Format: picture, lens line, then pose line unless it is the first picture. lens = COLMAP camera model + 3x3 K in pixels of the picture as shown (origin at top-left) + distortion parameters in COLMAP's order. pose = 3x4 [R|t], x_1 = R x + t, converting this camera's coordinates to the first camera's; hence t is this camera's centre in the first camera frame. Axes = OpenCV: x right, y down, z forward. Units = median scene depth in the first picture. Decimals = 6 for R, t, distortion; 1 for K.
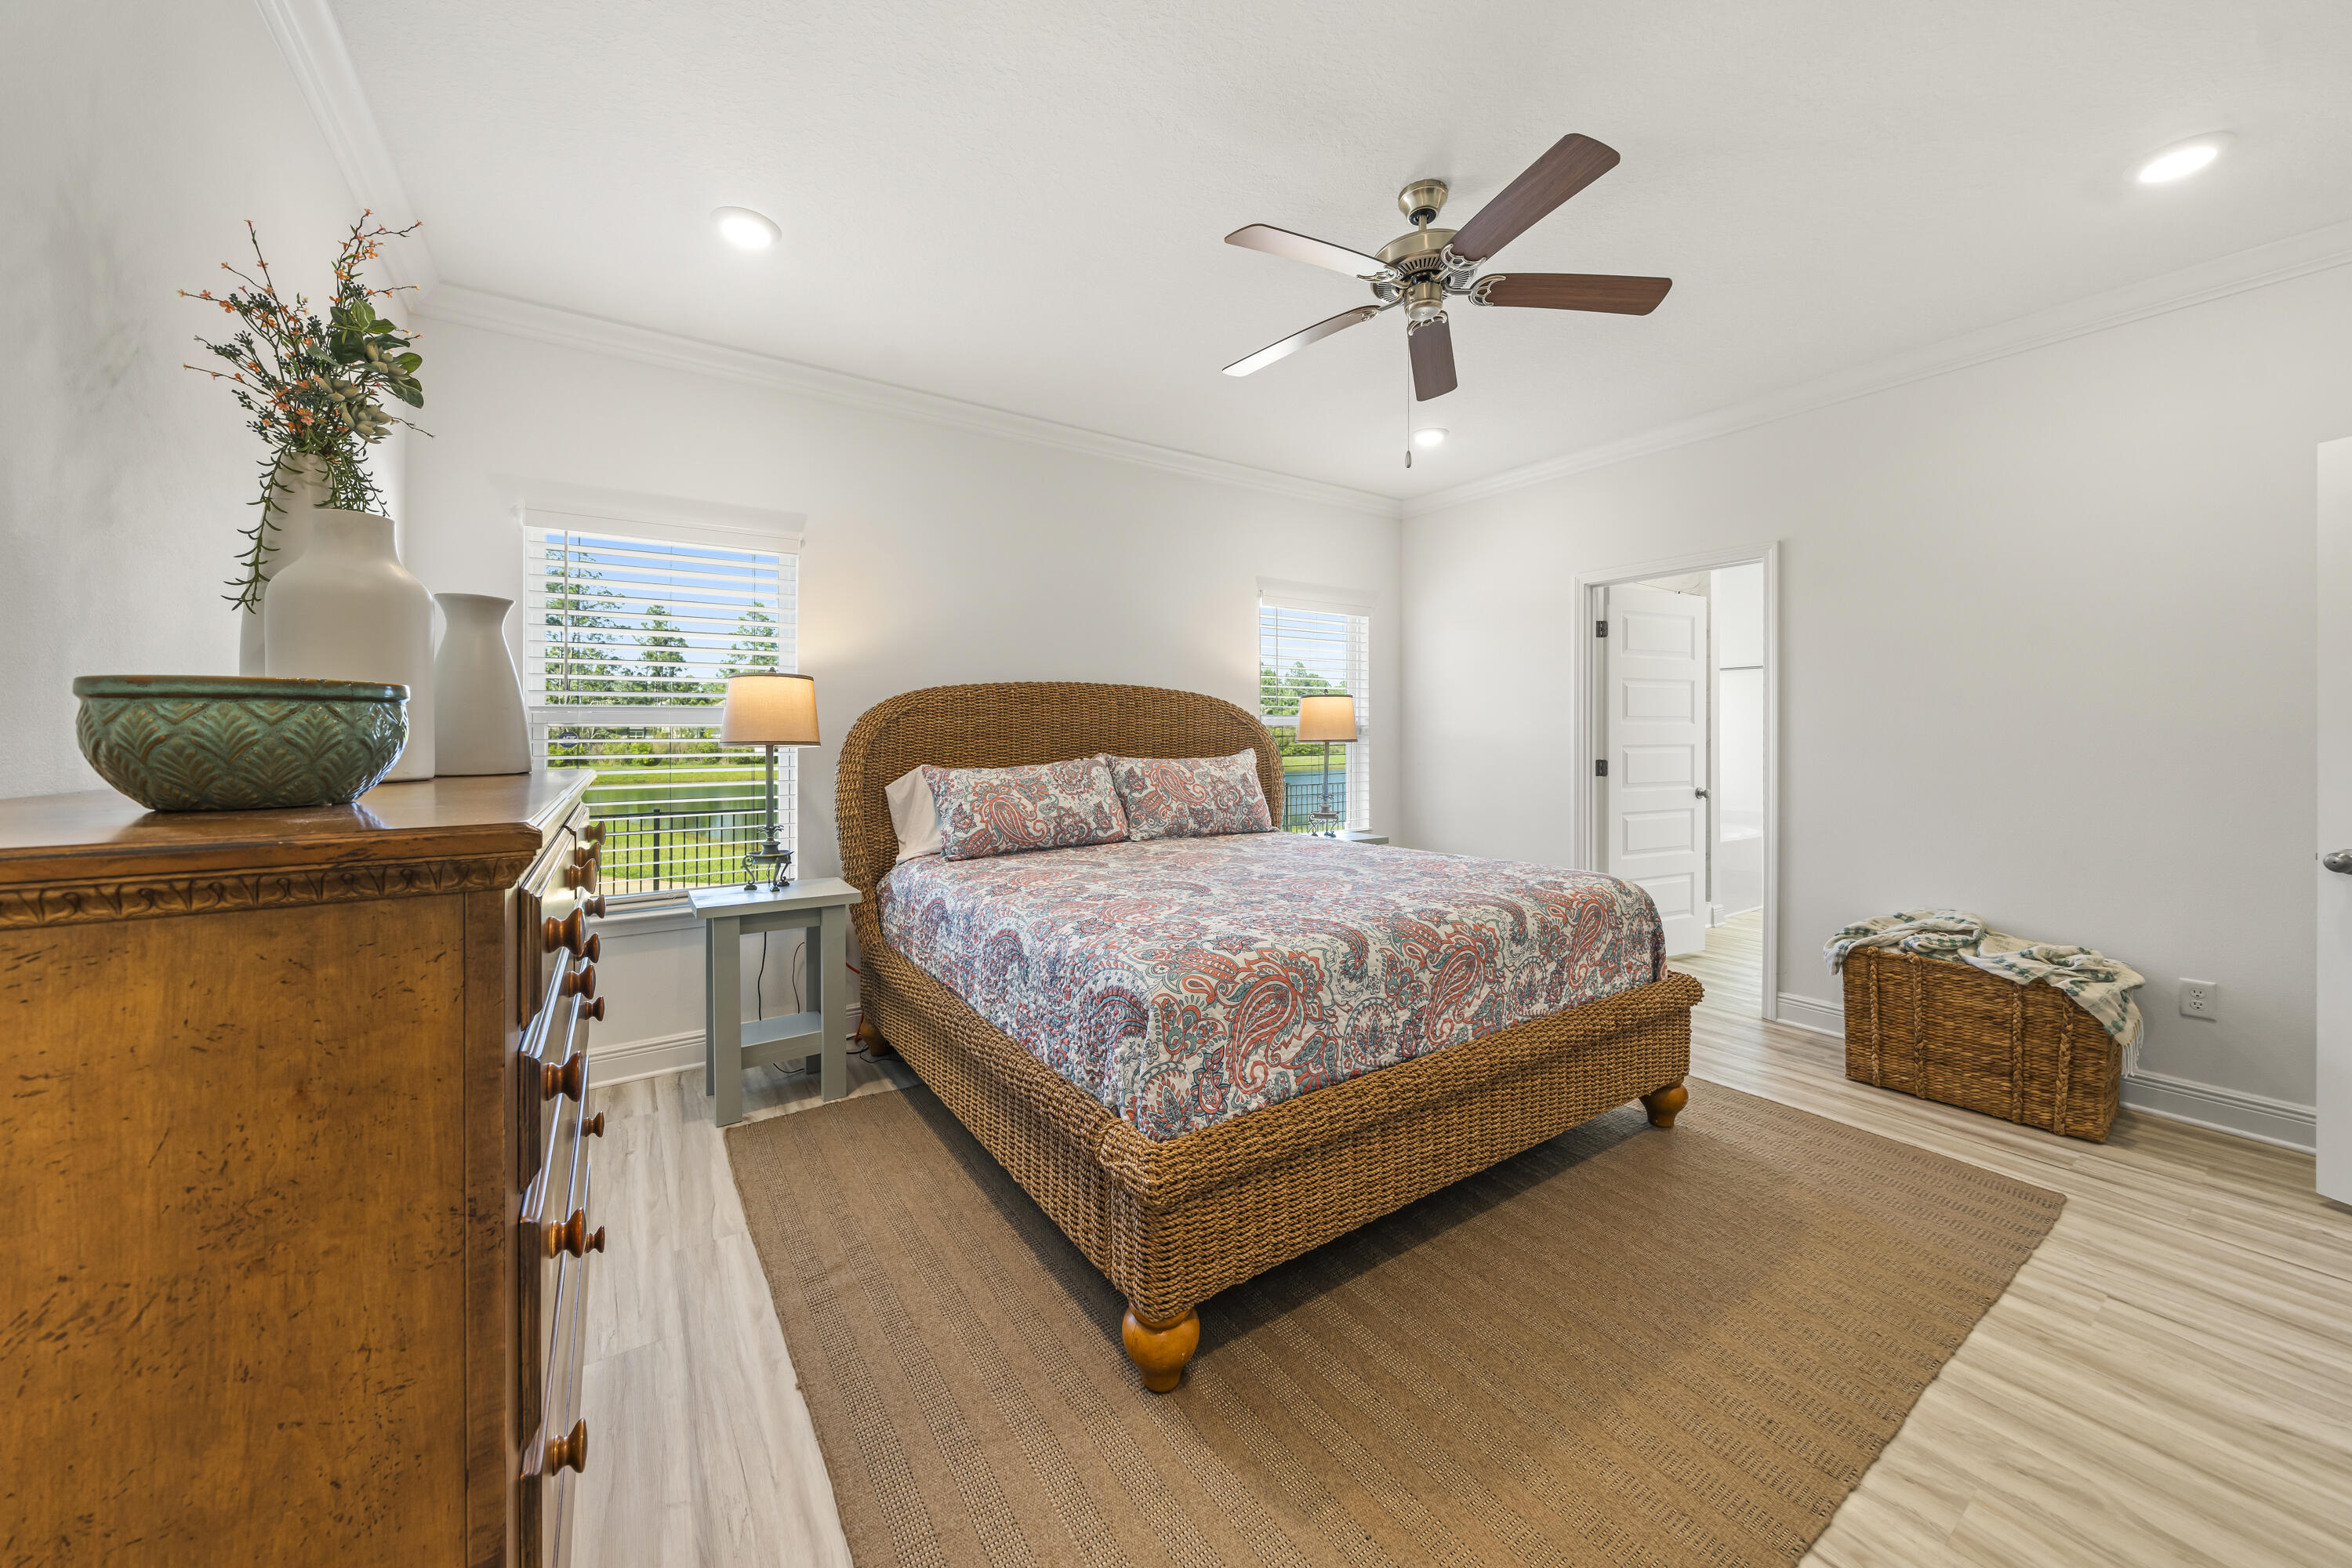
lens RADIAL K [[825.8, 0, 1161.2], [0, 825.8, 735.4], [0, 0, 1]] dist [-0.020190, -0.000427]
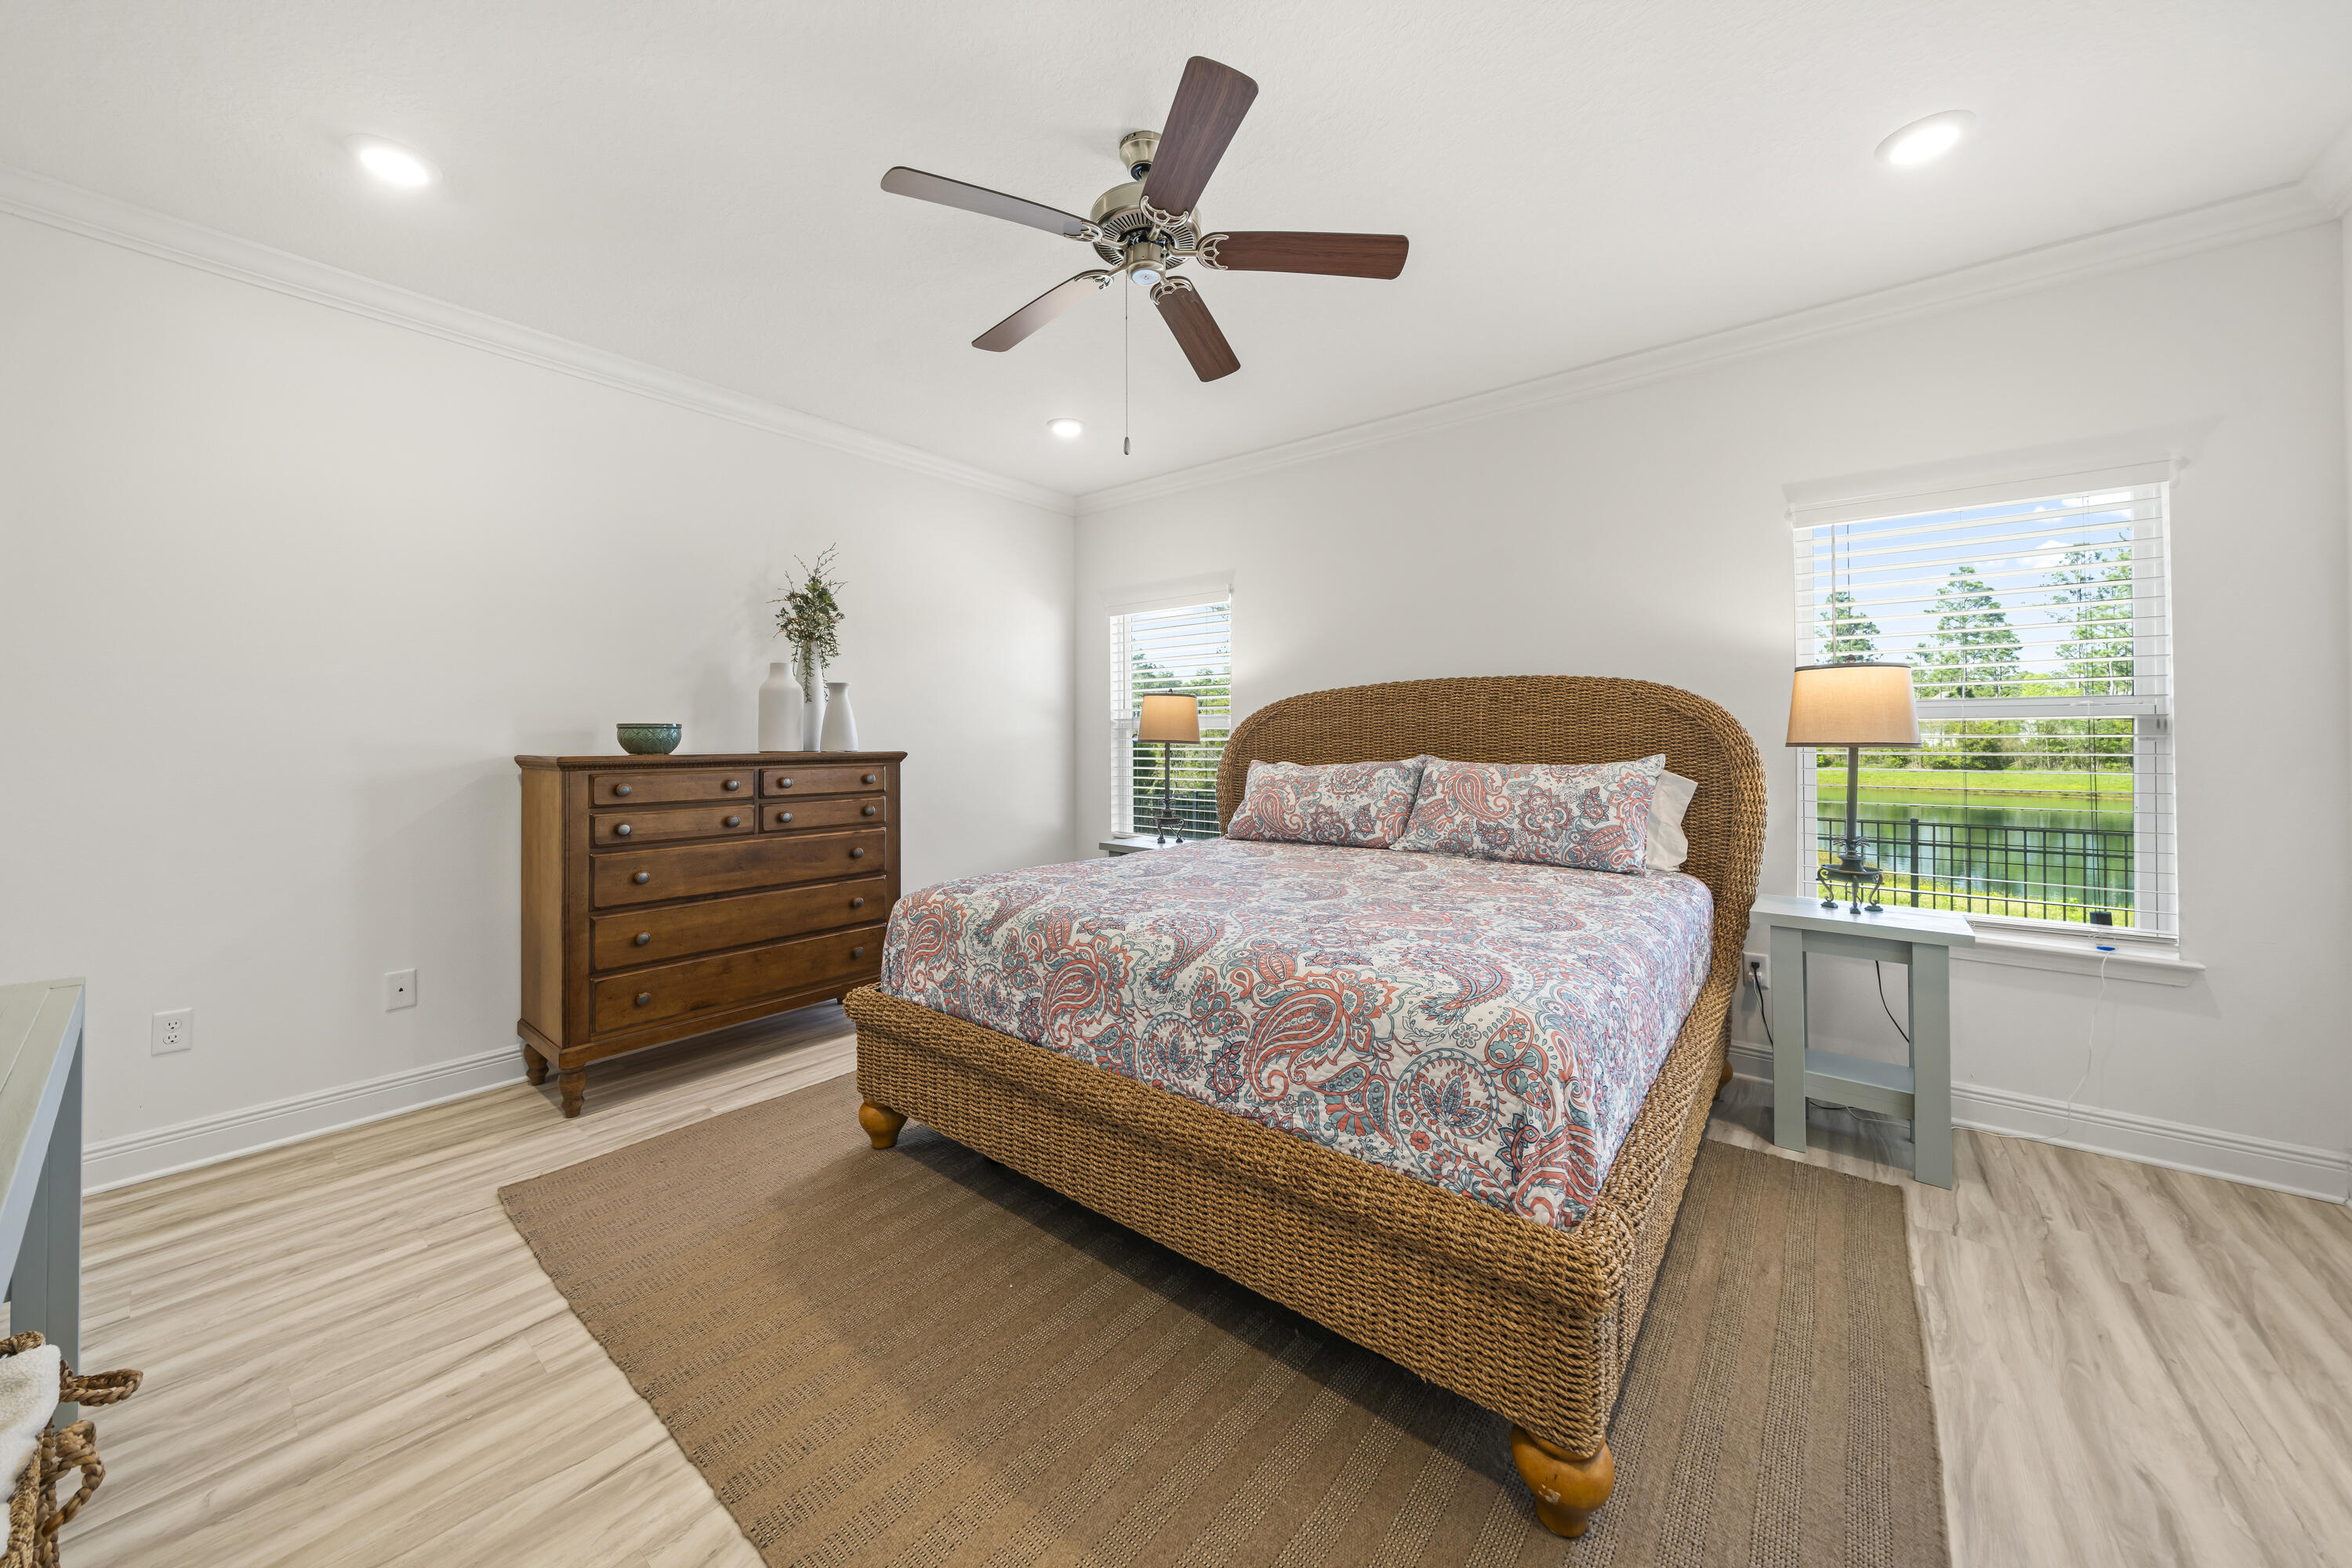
lens RADIAL K [[825.8, 0, 1161.2], [0, 825.8, 735.4], [0, 0, 1]] dist [-0.020190, -0.000427]
pose [[0.308084, 0.000094, -0.951359, 0.886200], [0.001467, 0.999999, 0.000573, -0.001392], [0.951358, -0.001572, 0.308084, 0.541483]]
